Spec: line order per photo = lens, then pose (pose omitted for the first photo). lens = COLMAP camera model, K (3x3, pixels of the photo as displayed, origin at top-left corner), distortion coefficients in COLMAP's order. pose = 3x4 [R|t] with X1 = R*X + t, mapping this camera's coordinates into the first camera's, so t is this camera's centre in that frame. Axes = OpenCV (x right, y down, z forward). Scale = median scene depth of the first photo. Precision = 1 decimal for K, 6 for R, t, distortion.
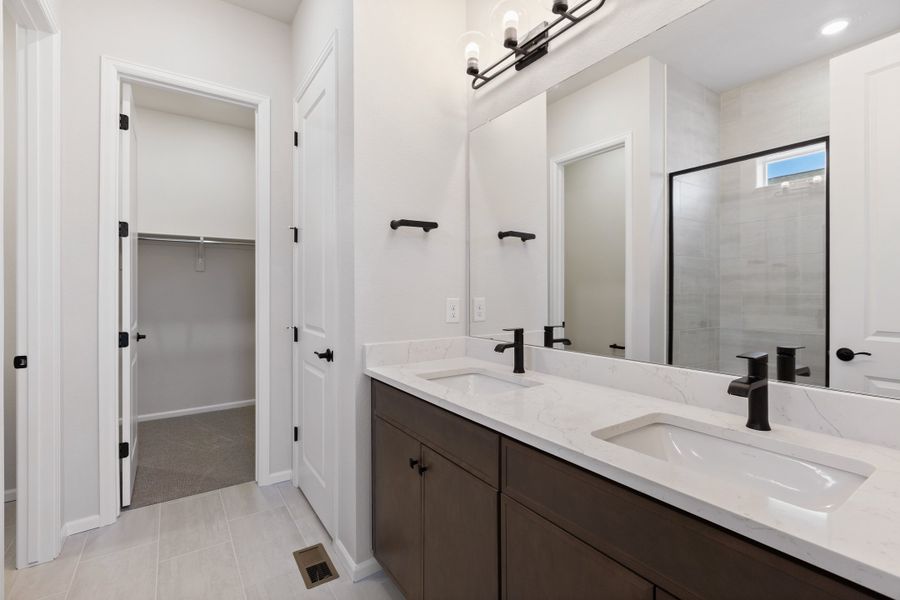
lens RADIAL K [[415.7, 0, 455.6], [0, 415.7, 301.9], [0, 0, 1]] dist [-0.000280, -0.000470]
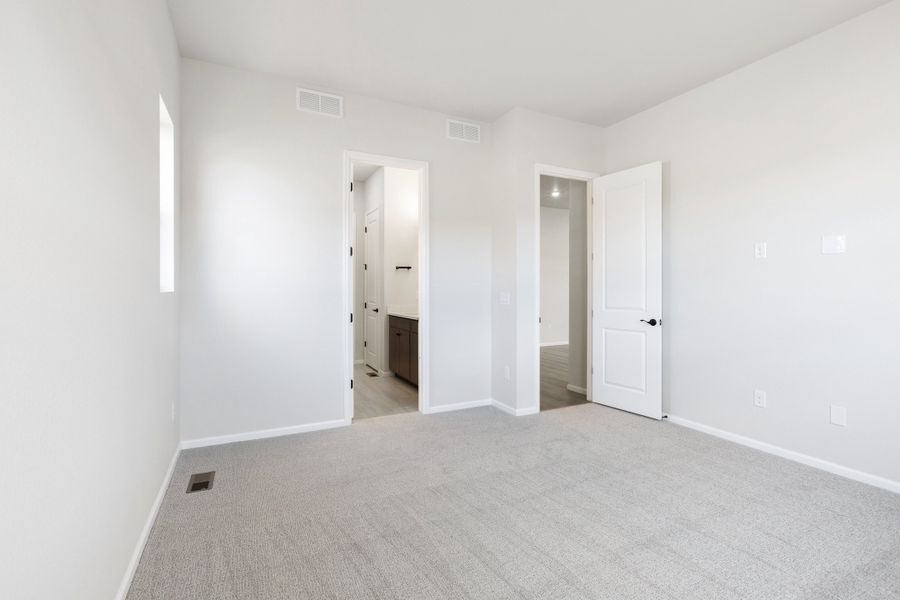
lens RADIAL K [[415.7, 0, 450.9], [0, 415.7, 297.6], [0, 0, 1]] dist [-0.000280, -0.000470]
pose [[0.992111, 0.006757, -0.125177, 0.631527], [-0.006594, 0.999977, 0.001717, 0.028289], [0.125186, -0.000878, 0.992133, -2.009017]]
